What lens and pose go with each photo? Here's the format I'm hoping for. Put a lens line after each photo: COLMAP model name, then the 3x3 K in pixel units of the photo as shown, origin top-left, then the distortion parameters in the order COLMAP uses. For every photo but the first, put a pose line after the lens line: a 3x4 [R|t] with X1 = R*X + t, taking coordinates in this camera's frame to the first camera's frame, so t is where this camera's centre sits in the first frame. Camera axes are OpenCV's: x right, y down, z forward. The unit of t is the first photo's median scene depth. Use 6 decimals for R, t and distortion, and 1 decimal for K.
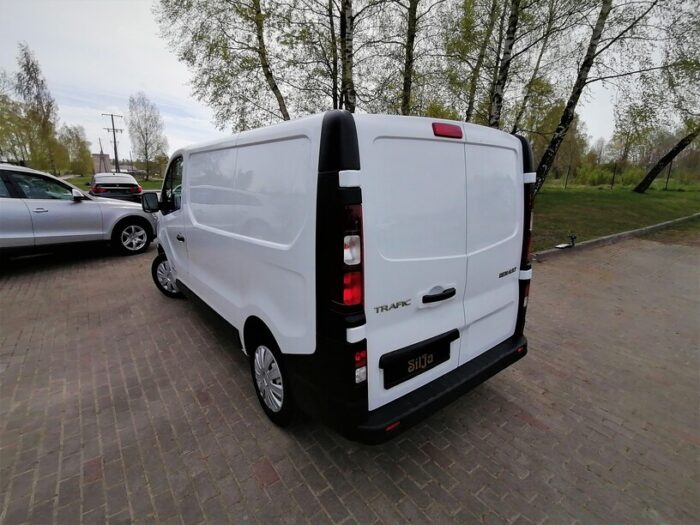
lens RADIAL K [[350.2, 0, 353.4], [0, 350.2, 258.5], [0, 0, 1]] dist [0.005190, -0.003487]
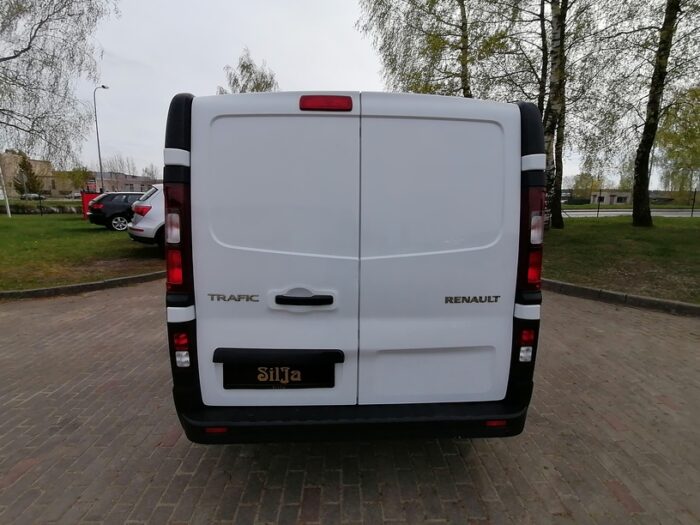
lens RADIAL K [[350.2, 0, 355.2], [0, 350.2, 258.7], [0, 0, 1]] dist [0.005190, -0.003487]
pose [[0.809485, 0.091166, -0.580020, 0.740751], [-0.134286, 0.990434, -0.031738, 0.017329], [0.571578, 0.103580, 0.813984, 0.350214]]
